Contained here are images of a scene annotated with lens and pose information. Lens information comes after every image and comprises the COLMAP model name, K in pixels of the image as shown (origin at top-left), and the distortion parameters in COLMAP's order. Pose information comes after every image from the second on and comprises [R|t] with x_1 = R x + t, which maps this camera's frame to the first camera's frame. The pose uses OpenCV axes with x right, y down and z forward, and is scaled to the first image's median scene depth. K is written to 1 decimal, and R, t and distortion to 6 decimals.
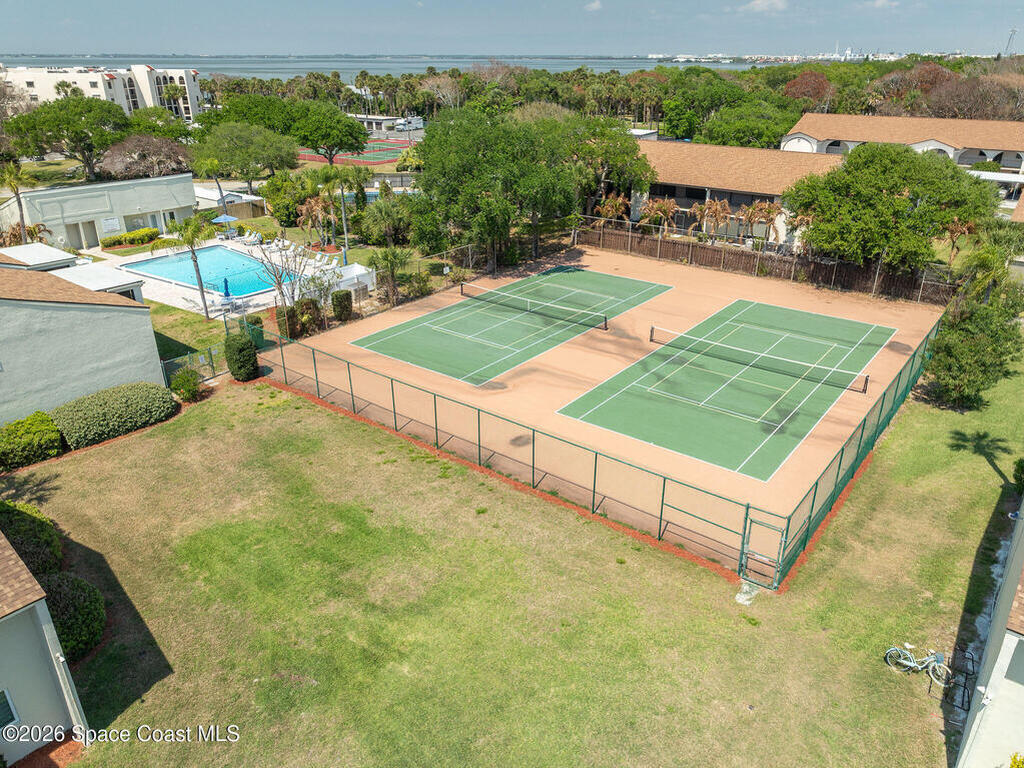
lens RADIAL K [[707.4, 0, 519.0], [0, 707.4, 381.3], [0, 0, 1]] dist [-0.004644, 0.011699]
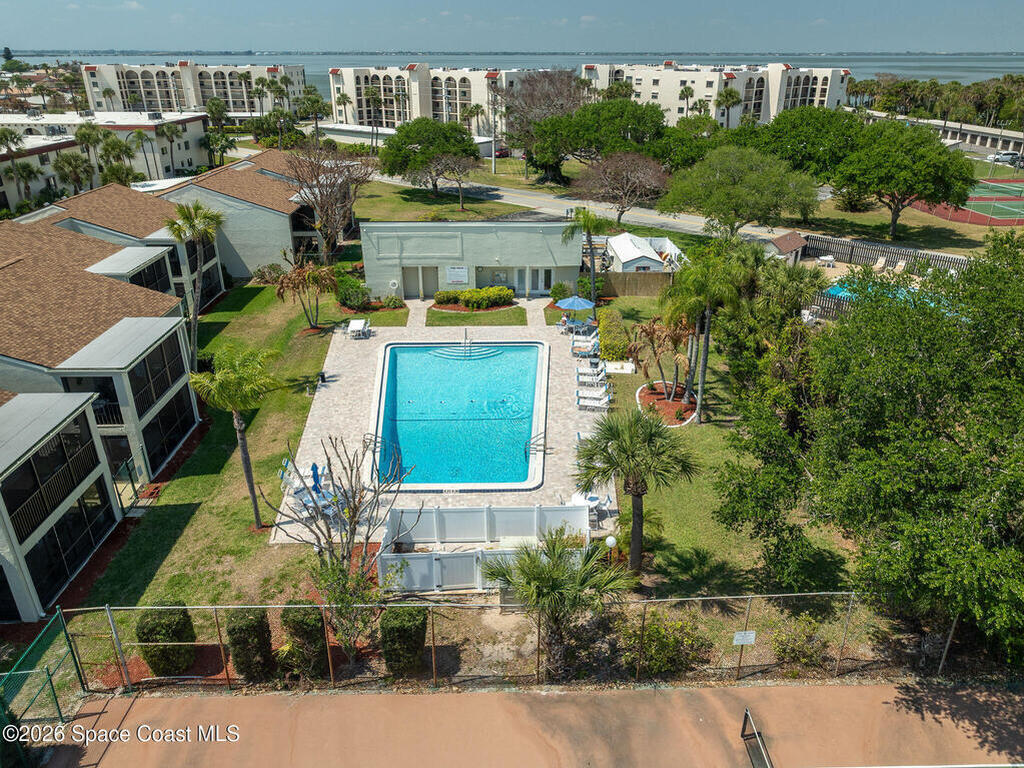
lens RADIAL K [[707.4, 0, 515.6], [0, 707.4, 388.9], [0, 0, 1]] dist [-0.004644, 0.011699]
pose [[0.636035, 0.332531, -0.696335, 0.027586], [-0.324848, 0.933913, 0.149268, -0.246746], [0.699953, 0.131264, 0.702023, 0.543406]]
